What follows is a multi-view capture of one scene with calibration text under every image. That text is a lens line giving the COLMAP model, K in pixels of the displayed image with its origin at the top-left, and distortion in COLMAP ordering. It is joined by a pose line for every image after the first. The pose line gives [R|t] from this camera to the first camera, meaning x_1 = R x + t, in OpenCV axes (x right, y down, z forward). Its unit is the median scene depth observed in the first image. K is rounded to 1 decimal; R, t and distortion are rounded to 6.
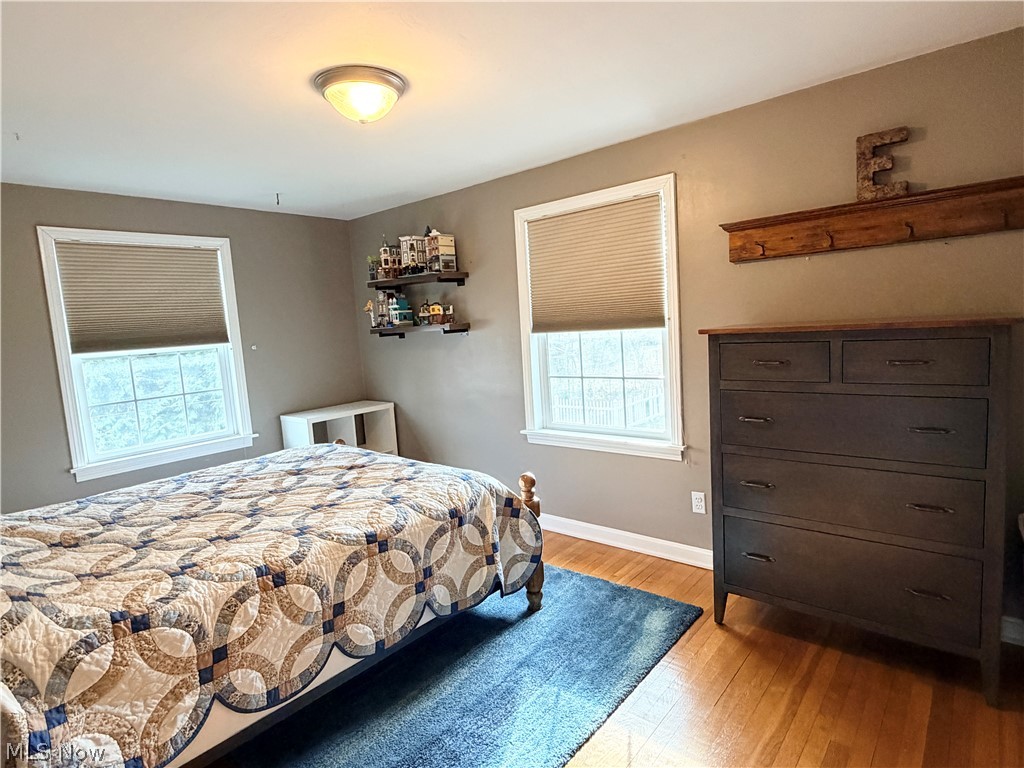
lens RADIAL K [[562.1, 0, 512.7], [0, 562.1, 382.6], [0, 0, 1]] dist [-0.000793, -0.002433]
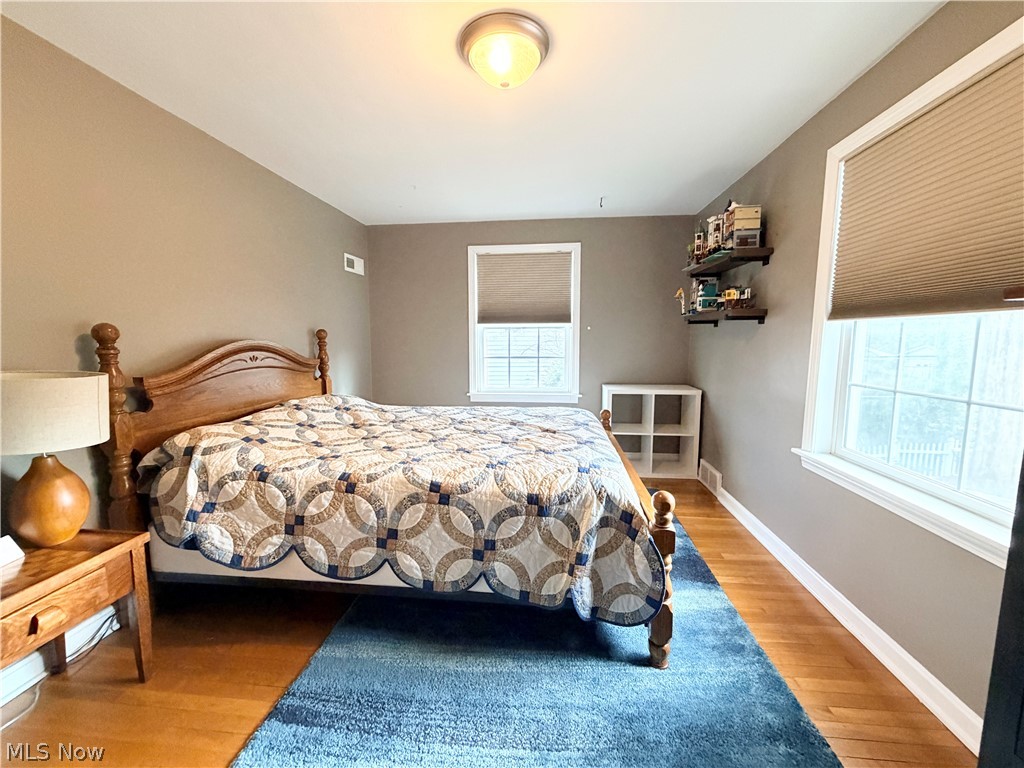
lens RADIAL K [[409.5, 0, 511.3], [0, 409.5, 386.1], [0, 0, 1]] dist [0.000357, -0.000162]
pose [[0.561335, 0.157606, -0.812443, 0.390202], [-0.124800, 0.986593, 0.105163, -0.014919], [0.818125, 0.042361, 0.573478, 0.583965]]
